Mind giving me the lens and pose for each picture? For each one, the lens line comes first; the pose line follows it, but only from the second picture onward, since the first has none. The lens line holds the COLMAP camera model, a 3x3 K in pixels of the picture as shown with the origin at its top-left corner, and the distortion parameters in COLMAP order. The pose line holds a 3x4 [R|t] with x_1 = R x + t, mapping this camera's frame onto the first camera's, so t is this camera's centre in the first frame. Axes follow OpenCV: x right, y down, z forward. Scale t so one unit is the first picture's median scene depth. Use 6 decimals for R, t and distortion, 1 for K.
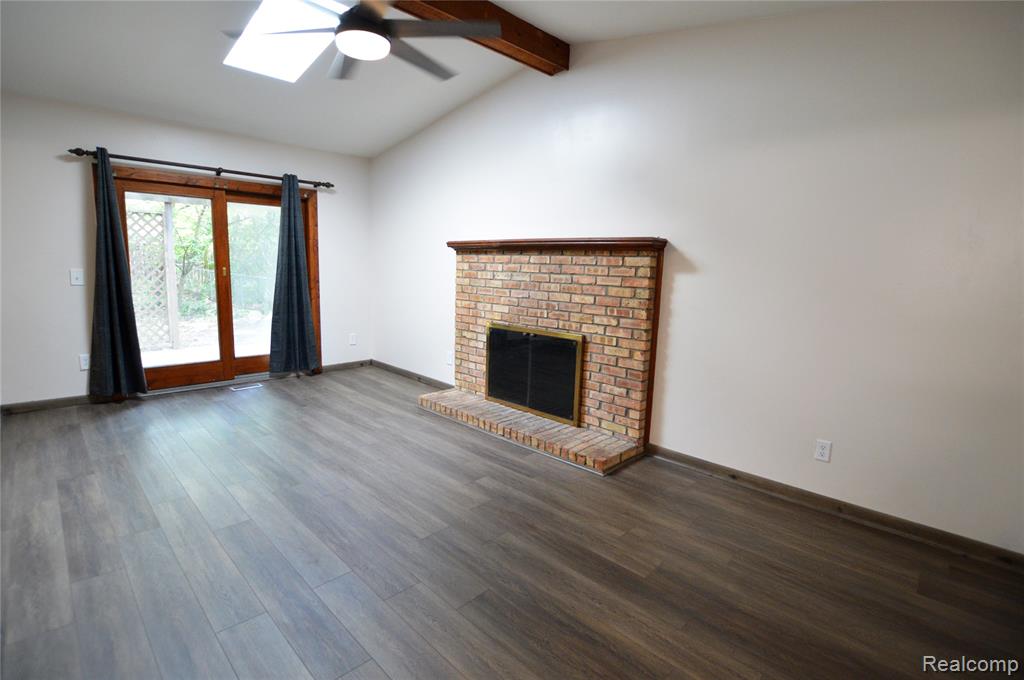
lens RADIAL K [[488.2, 0, 512.0], [0, 488.2, 340.0], [0, 0, 1]] dist [-0.002075, -0.000424]
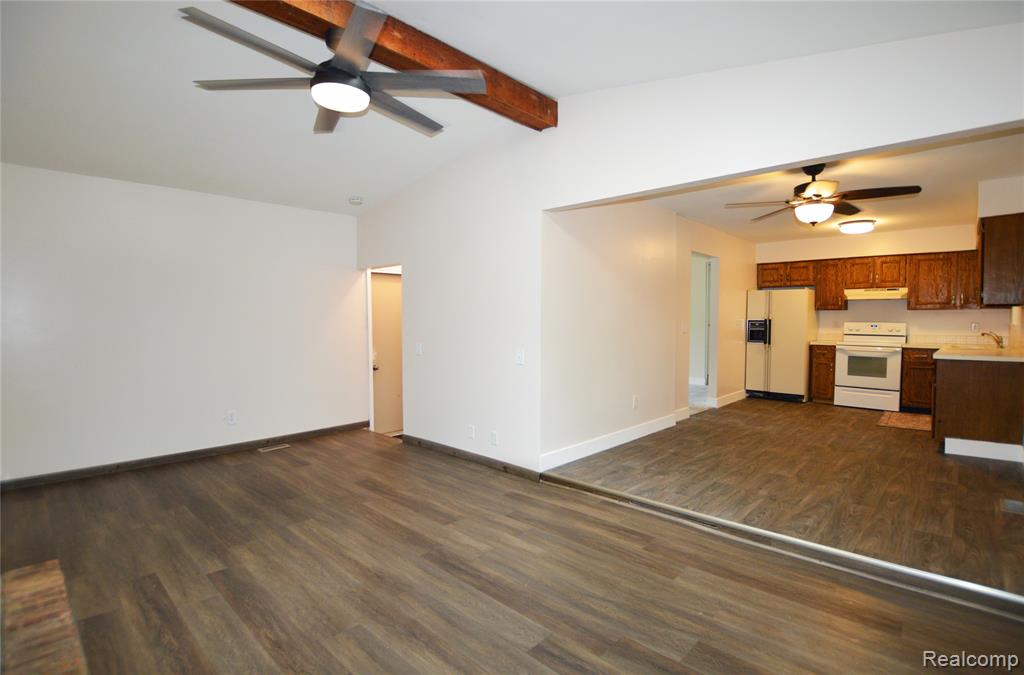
lens RADIAL K [[497.1, 0, 535.3], [0, 497.1, 335.5], [0, 0, 1]] dist [-0.002527, -0.000278]
pose [[-0.998476, -0.014791, -0.053166, -0.634607], [-0.024847, 0.980727, 0.193797, -0.339115], [0.049275, 0.194823, -0.979600, 1.992464]]
